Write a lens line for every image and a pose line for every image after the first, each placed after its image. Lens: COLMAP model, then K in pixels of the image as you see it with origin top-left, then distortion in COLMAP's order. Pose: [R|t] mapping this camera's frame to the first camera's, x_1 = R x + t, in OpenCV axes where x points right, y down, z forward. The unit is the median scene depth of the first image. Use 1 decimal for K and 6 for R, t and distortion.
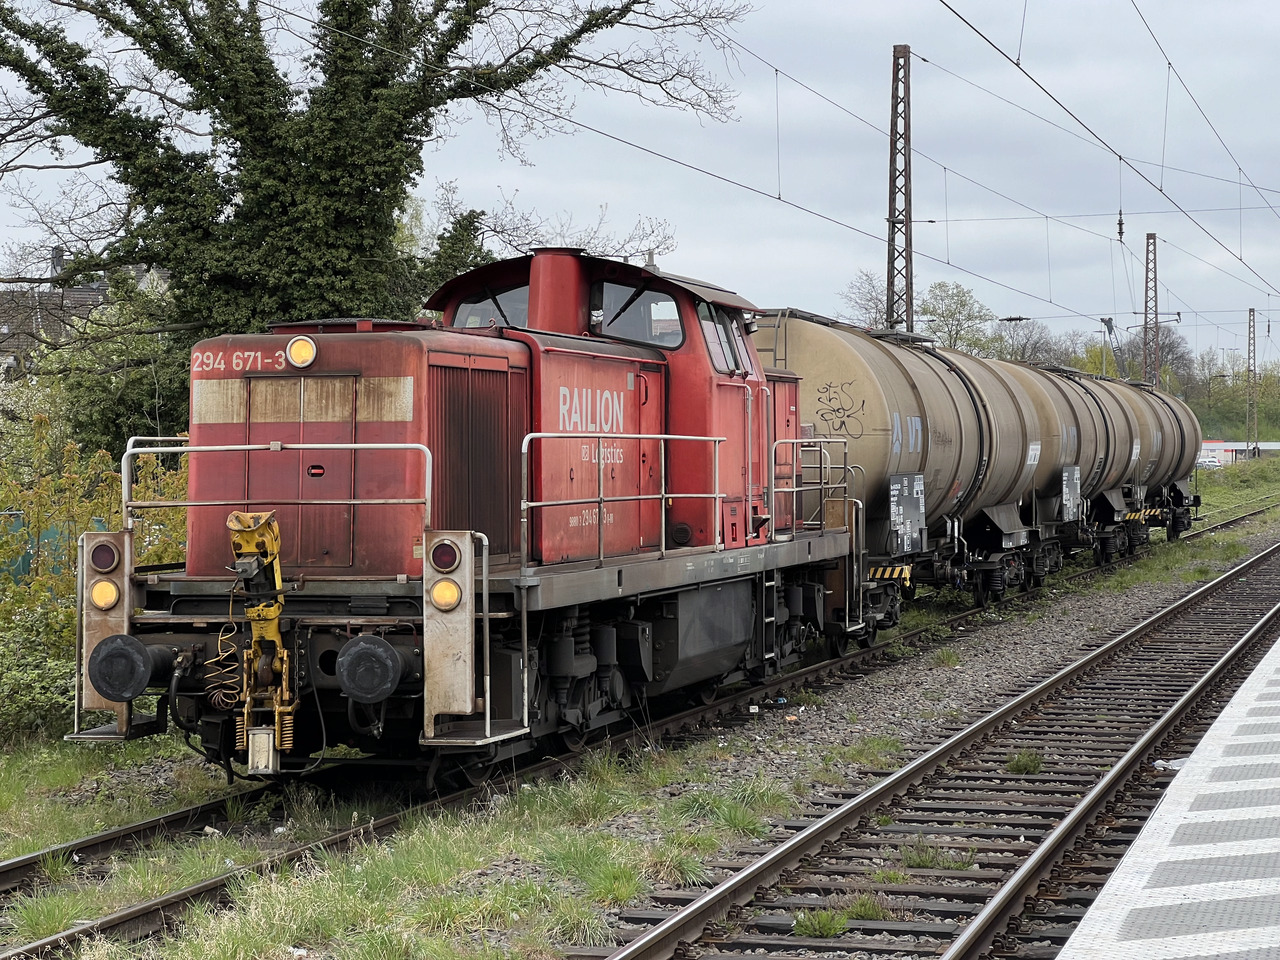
lens RADIAL K [[2856.7, 0, 633.5], [0, 2856.7, 480.3], [0, 0, 1]] dist [-0.102341, 5.349629]
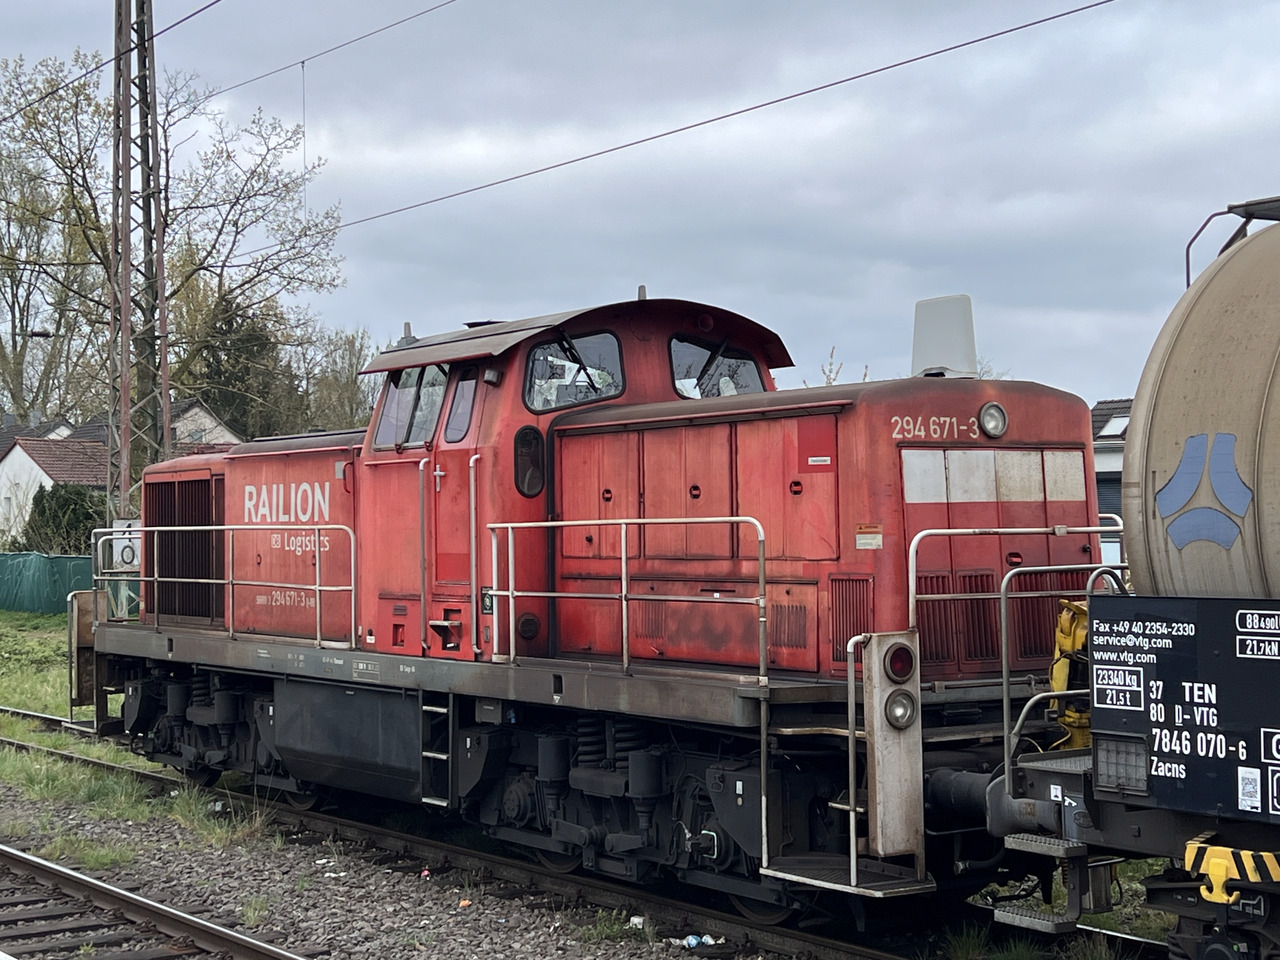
lens RADIAL K [[2114.2, 0, 643.3], [0, 2114.2, 471.7], [0, 0, 1]] dist [0.273203, -1.047849]
pose [[-0.654983, -0.002911, -0.755638, 0.493259], [0.012099, 0.999824, -0.014339, -0.021735], [0.755547, -0.018535, -0.654832, 1.560558]]
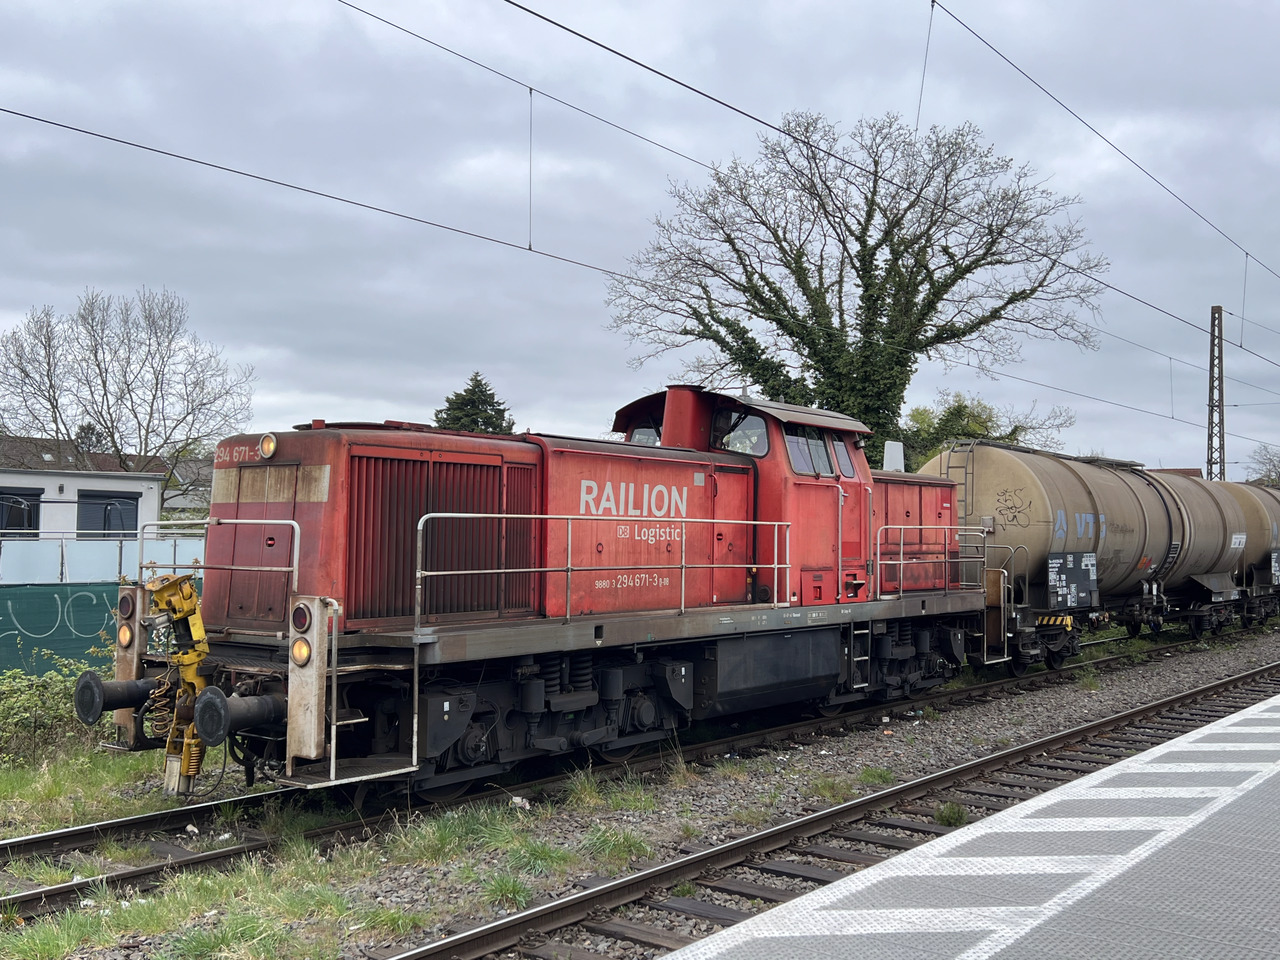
lens RADIAL K [[1252.1, 0, 646.7], [0, 1252.1, 483.0], [0, 0, 1]] dist [0.173695, -0.428379]
pose [[0.924542, 0.001308, -0.381078, 0.198166], [-0.019918, 0.998793, -0.044895, -0.005919], [0.380559, 0.049098, 0.923452, 0.444955]]
